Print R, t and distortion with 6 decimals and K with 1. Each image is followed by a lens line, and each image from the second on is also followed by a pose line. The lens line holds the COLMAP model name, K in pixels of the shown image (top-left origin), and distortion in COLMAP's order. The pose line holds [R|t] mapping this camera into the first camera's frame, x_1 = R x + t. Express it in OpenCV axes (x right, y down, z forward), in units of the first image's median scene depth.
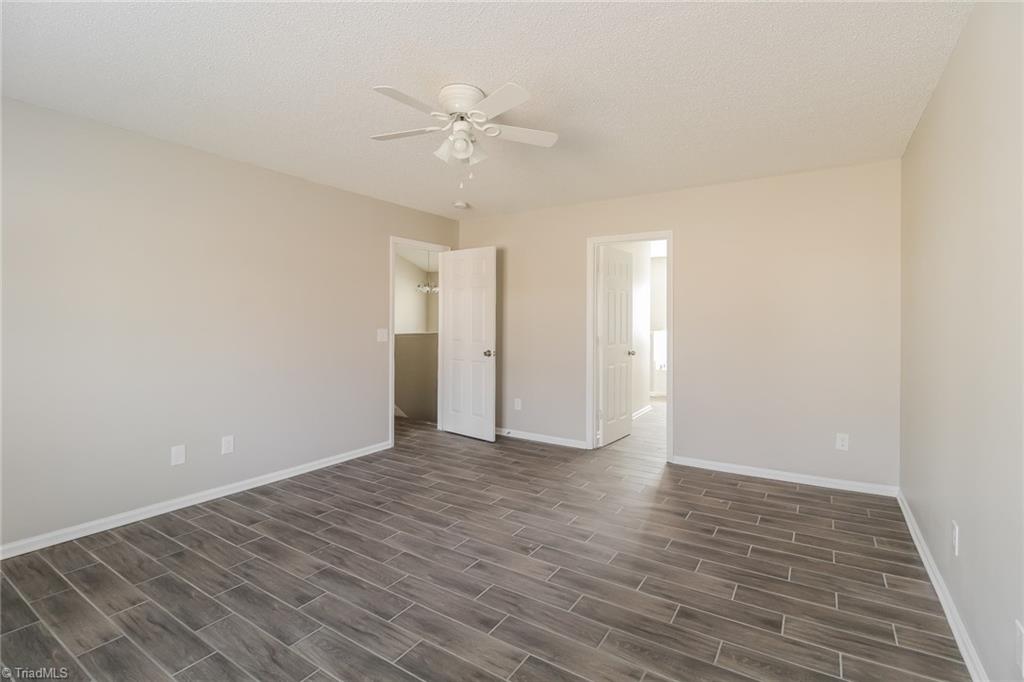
lens RADIAL K [[473.8, 0, 515.1], [0, 473.8, 333.4], [0, 0, 1]] dist [-0.002123, -0.002706]
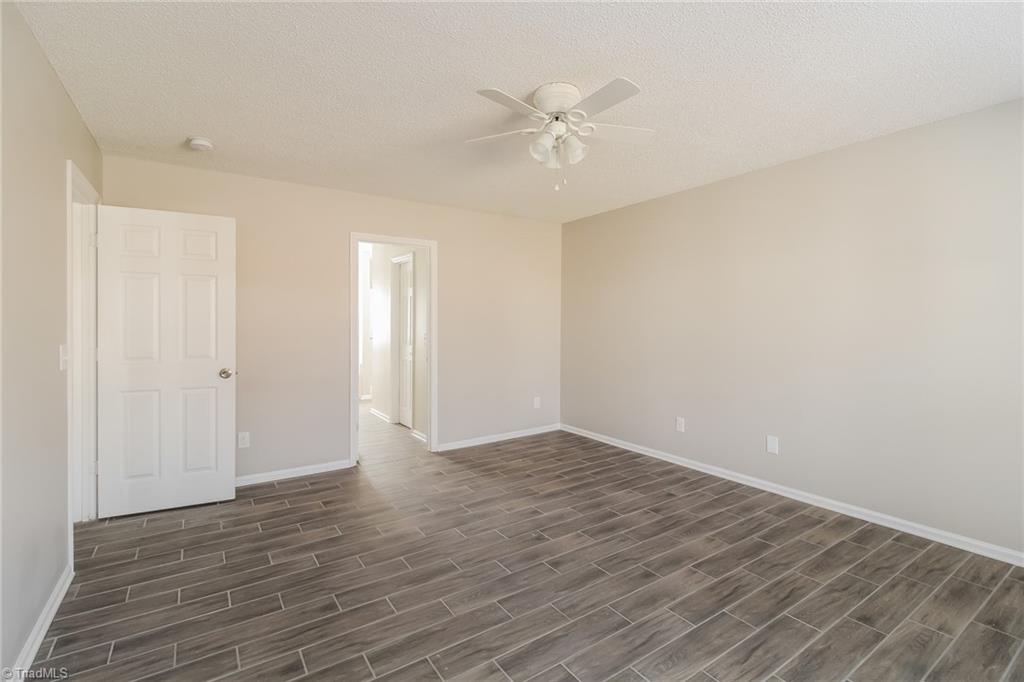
lens RADIAL K [[473.8, 0, 516.1], [0, 473.8, 334.8], [0, 0, 1]] dist [-0.002123, -0.002706]
pose [[0.396234, -0.032673, 0.917568, -0.864583], [0.038430, 0.999081, 0.018980, -0.019413], [-0.917345, 0.027742, 0.397125, 0.557430]]
